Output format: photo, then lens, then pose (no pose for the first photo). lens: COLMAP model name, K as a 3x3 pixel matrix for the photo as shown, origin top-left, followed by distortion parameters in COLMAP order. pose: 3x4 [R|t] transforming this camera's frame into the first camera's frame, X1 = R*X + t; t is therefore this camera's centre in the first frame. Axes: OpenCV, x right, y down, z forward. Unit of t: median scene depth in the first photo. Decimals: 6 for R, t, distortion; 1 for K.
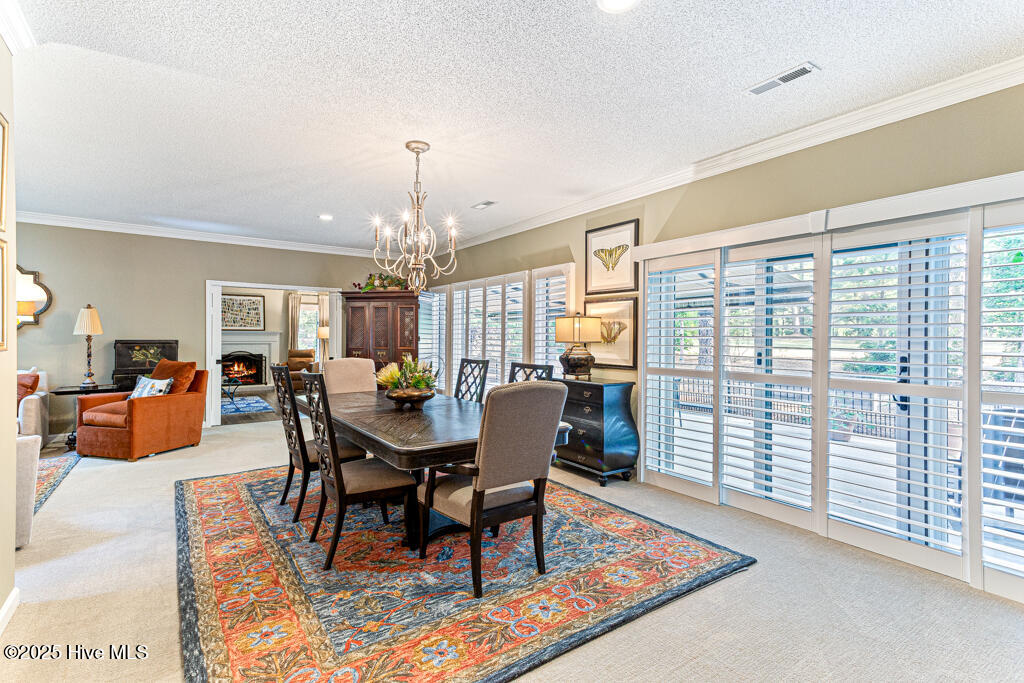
lens RADIAL K [[475.7, 0, 507.0], [0, 475.7, 337.8], [0, 0, 1]] dist [0.026917, 0.000374]
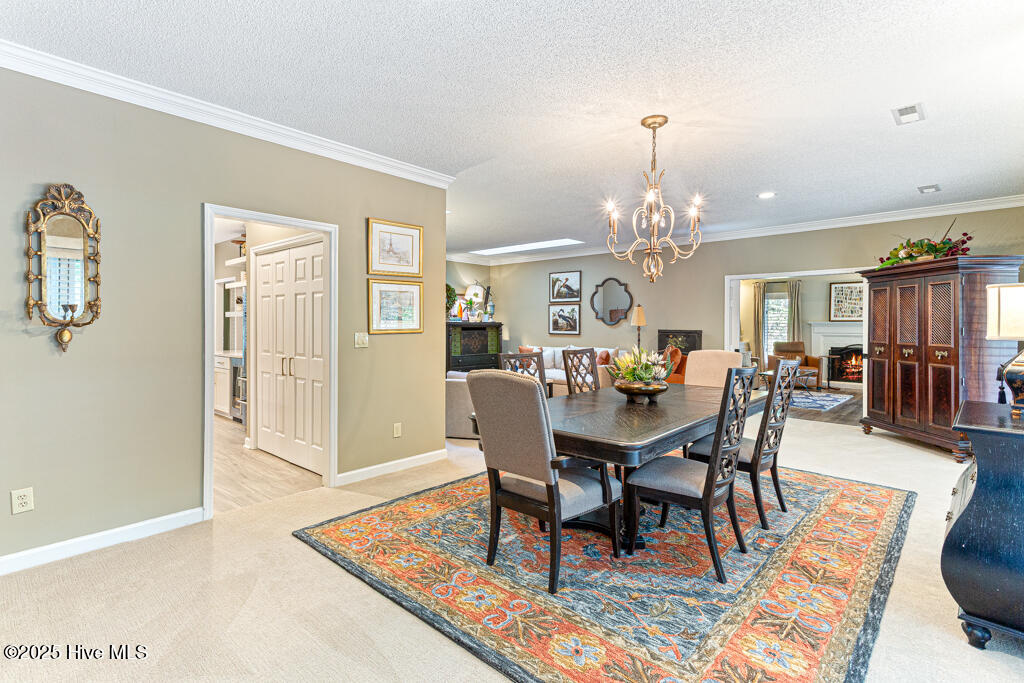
lens RADIAL K [[496.3, 0, 514.4], [0, 496.3, 323.4], [0, 0, 1]] dist [0.025988, 0.000039]
pose [[0.226102, -0.006995, -0.974078, 0.723001], [-0.005497, 0.999949, -0.008456, 0.001276], [0.974088, 0.007266, 0.226052, 0.540316]]
